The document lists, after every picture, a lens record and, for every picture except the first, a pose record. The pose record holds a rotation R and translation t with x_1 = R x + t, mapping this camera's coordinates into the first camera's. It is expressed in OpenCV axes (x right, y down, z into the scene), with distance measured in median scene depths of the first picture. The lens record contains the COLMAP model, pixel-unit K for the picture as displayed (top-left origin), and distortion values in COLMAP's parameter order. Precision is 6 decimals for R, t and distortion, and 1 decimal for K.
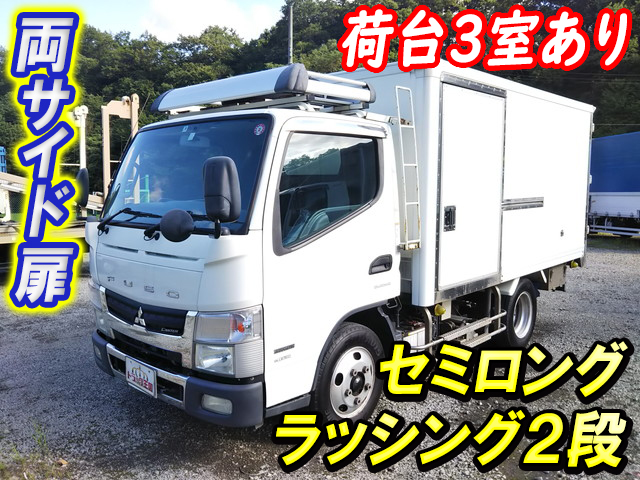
lens RADIAL K [[556.7, 0, 320.0], [0, 556.7, 240.0], [0, 0, 1]] dist [-0.013169, -0.012222]
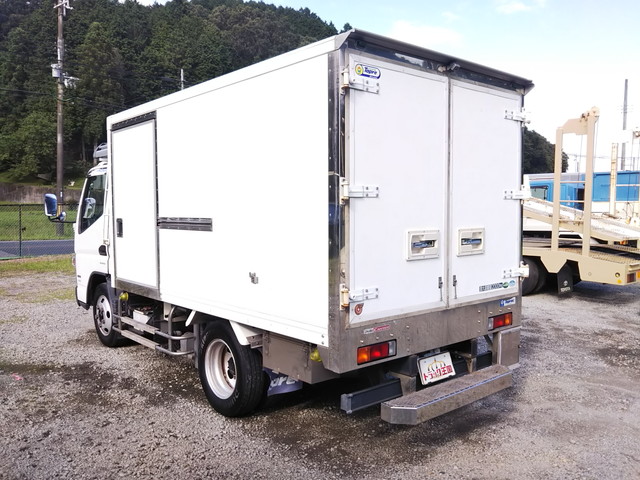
lens RADIAL K [[556.7, 0, 320.0], [0, 556.7, 240.0], [0, 0, 1]] dist [-0.013169, -0.012222]
pose [[-0.136672, 0.058186, -0.988906, 1.497774], [-0.098632, 0.992514, 0.072029, -0.154978], [0.985694, 0.107382, -0.129910, 1.652062]]
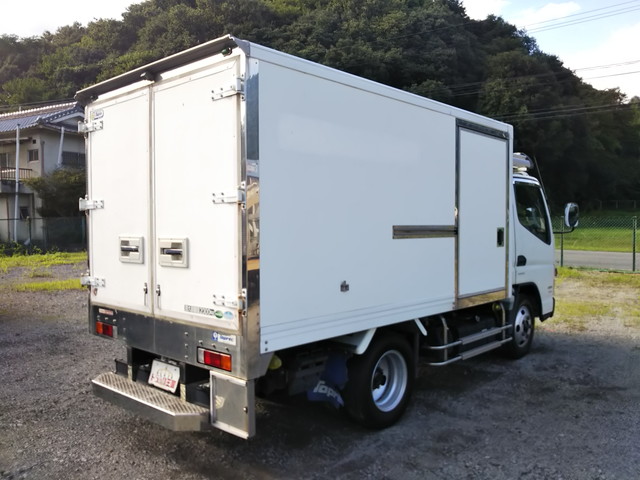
lens RADIAL K [[548.6, 0, 320.0], [0, 548.6, 240.0], [0, 0, 1]] dist [-0.013457, 0.008327]
pose [[-0.999940, 0.002378, 0.010739, 0.298407], [0.003776, 0.991225, 0.132134, -0.239488], [-0.010331, 0.132166, -0.991174, 2.616656]]
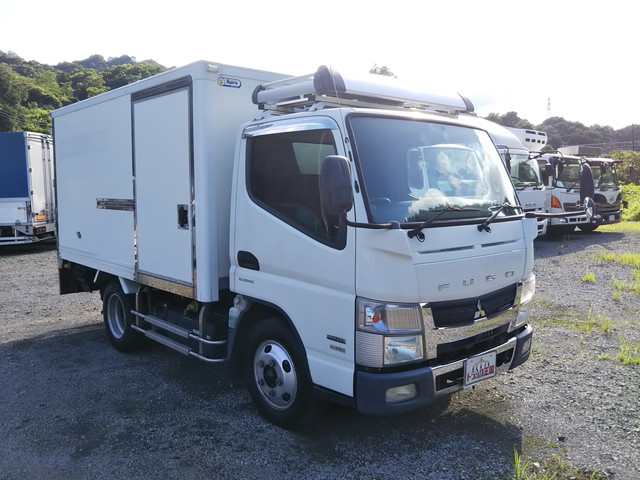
lens RADIAL K [[552.0, 0, 317.5], [0, 552.0, 231.1], [0, 0, 1]] dist [-0.019033, -0.010273]
pose [[0.114707, -0.076064, 0.990483, -1.107177], [0.108090, 0.992100, 0.063670, -0.083827], [-0.987501, 0.099758, 0.122022, 0.947159]]
